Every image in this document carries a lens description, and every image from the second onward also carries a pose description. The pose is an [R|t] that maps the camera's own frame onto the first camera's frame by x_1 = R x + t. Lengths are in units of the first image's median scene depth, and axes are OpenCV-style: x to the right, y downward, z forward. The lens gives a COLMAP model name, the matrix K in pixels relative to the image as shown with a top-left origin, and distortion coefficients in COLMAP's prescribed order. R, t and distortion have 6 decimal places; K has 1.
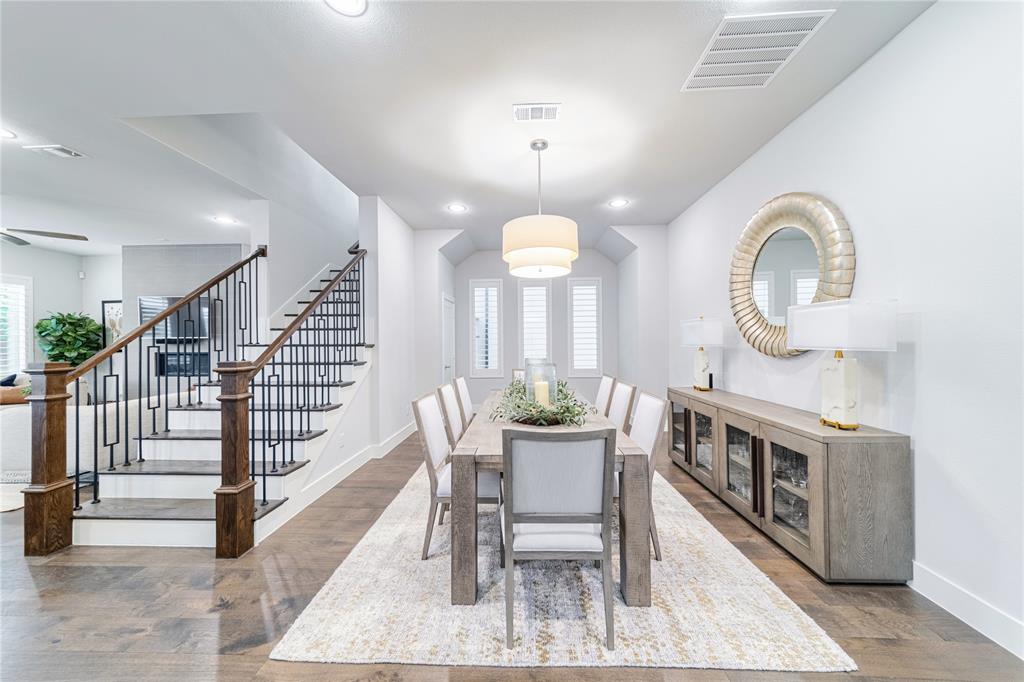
lens RADIAL K [[355.1, 0, 512.0], [0, 355.1, 341.2], [0, 0, 1]] dist [0.008976, -0.001106]
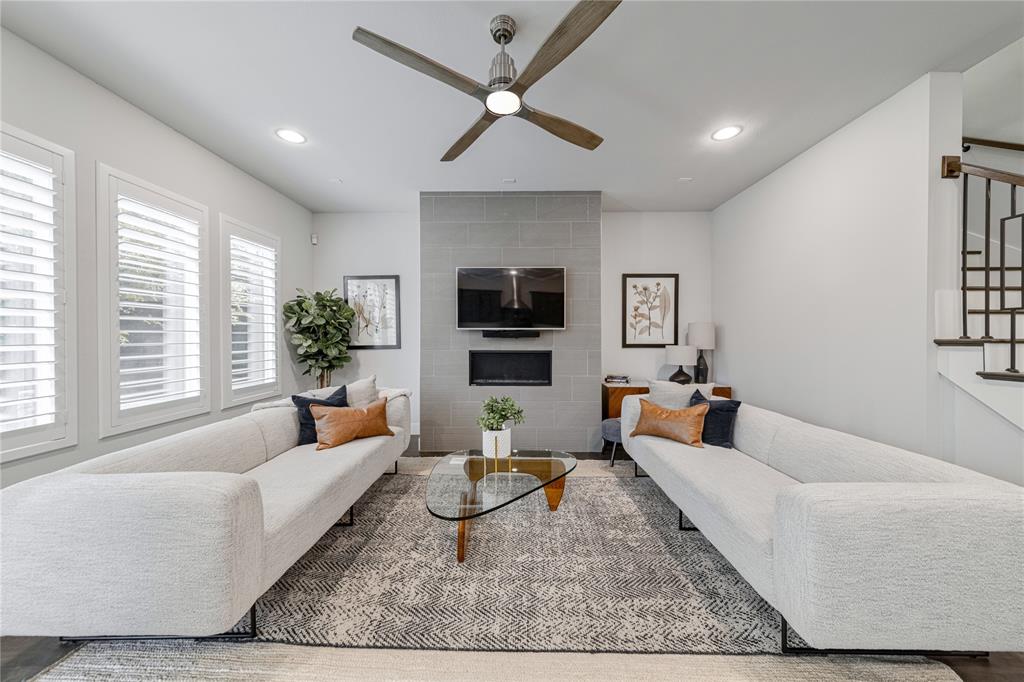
lens RADIAL K [[355.1, 0, 514.1], [0, 355.1, 337.6], [0, 0, 1]] dist [0.008976, -0.001106]
pose [[0.999156, 0.005386, 0.040718, -3.459753], [-0.005395, 0.999985, 0.000102, 0.024818], [-0.040717, -0.000321, 0.999171, 1.186720]]
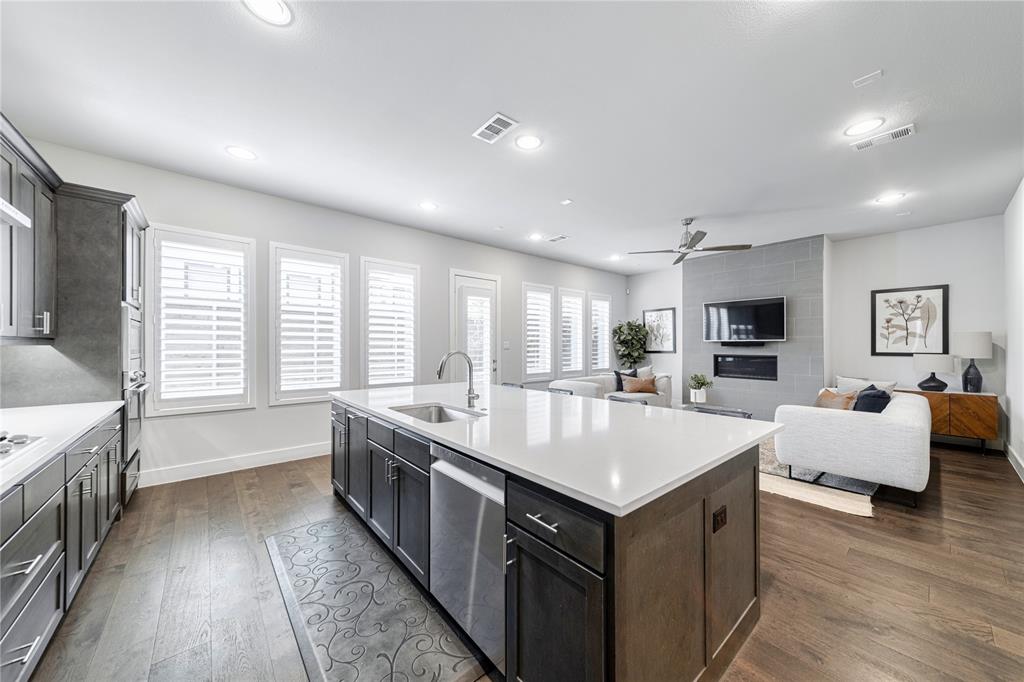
lens RADIAL K [[355.1, 0, 515.7], [0, 355.1, 344.7], [0, 0, 1]] dist [0.008976, -0.001106]
pose [[0.686616, 0.005142, -0.727002, -2.316148], [-0.006953, 0.999976, 0.000506, 0.022779], [0.726987, 0.004707, 0.686635, -0.606822]]
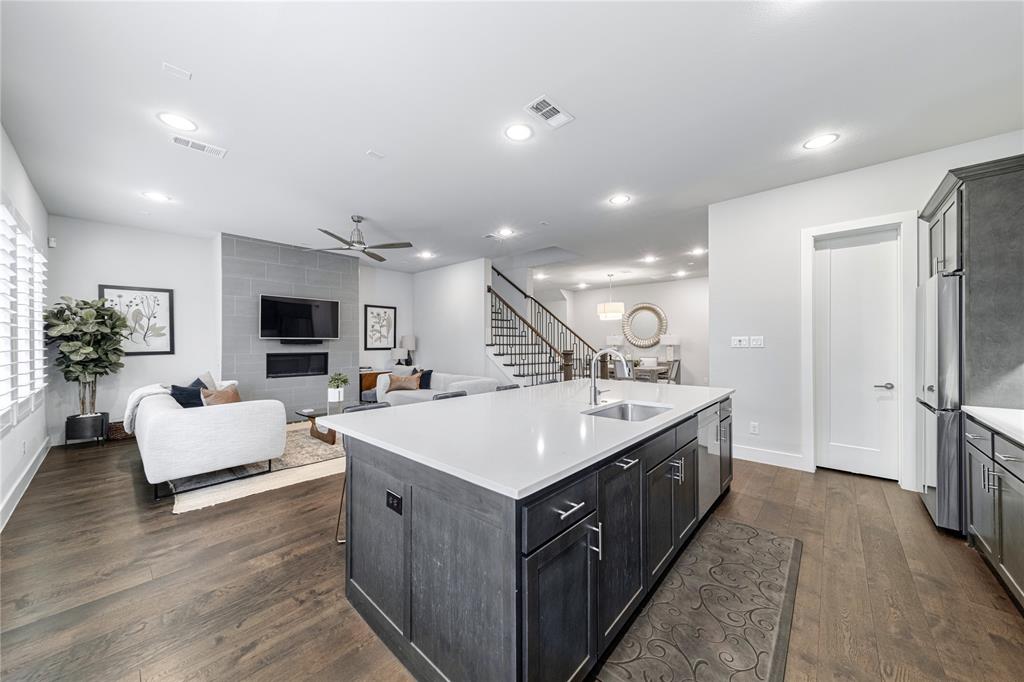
lens RADIAL K [[355.1, 0, 510.0], [0, 355.1, 342.5], [0, 0, 1]] dist [0.008976, -0.001106]
pose [[0.631527, 0.005606, 0.775334, -4.878860], [-0.000664, 0.999977, -0.006690, 0.032050], [-0.775354, 0.003710, 0.631516, -0.390856]]
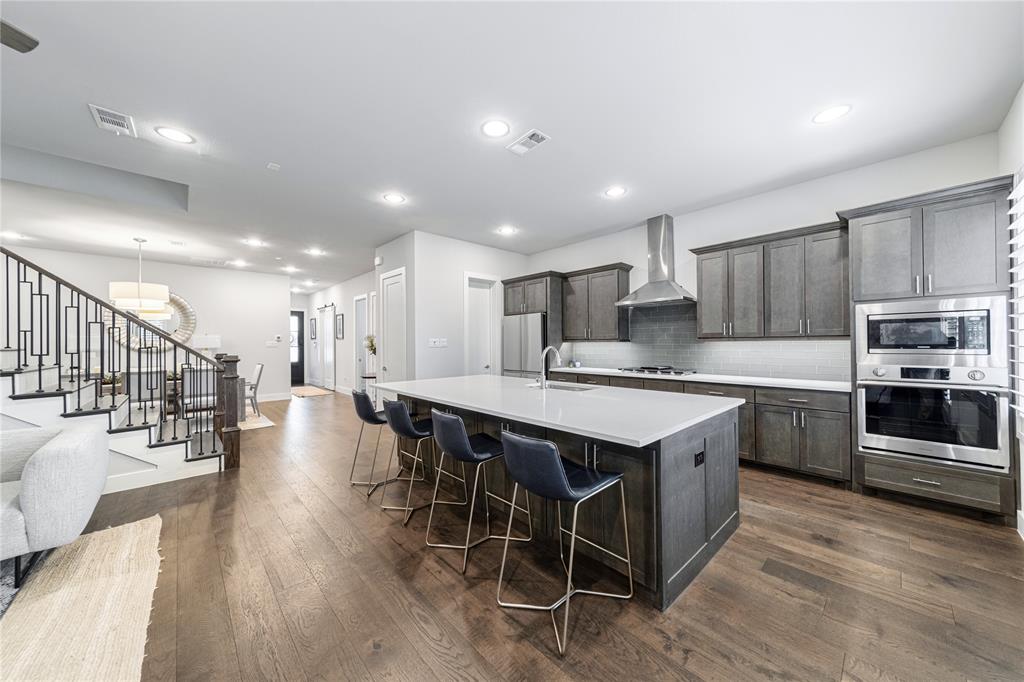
lens RADIAL K [[355.1, 0, 514.1], [0, 355.1, 340.5], [0, 0, 1]] dist [0.008976, -0.001106]
pose [[-0.716806, 0.017338, 0.697057, -4.760229], [0.013841, 0.999848, -0.010636, 0.034152], [-0.697136, 0.002024, -0.716936, 1.772252]]
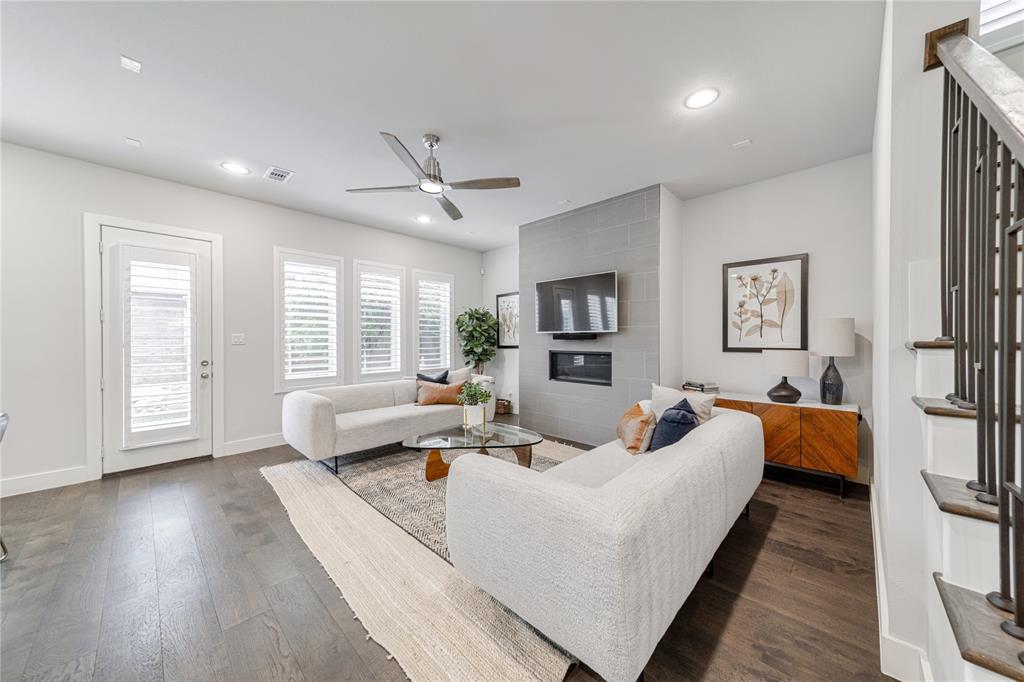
lens RADIAL K [[355.1, 0, 518.4], [0, 355.1, 340.8], [0, 0, 1]] dist [0.008976, -0.001106]
pose [[0.758828, 0.008183, -0.651239, -1.939969], [-0.005022, 0.999965, 0.006714, 0.017576], [0.651271, -0.001824, 0.758843, 1.267890]]
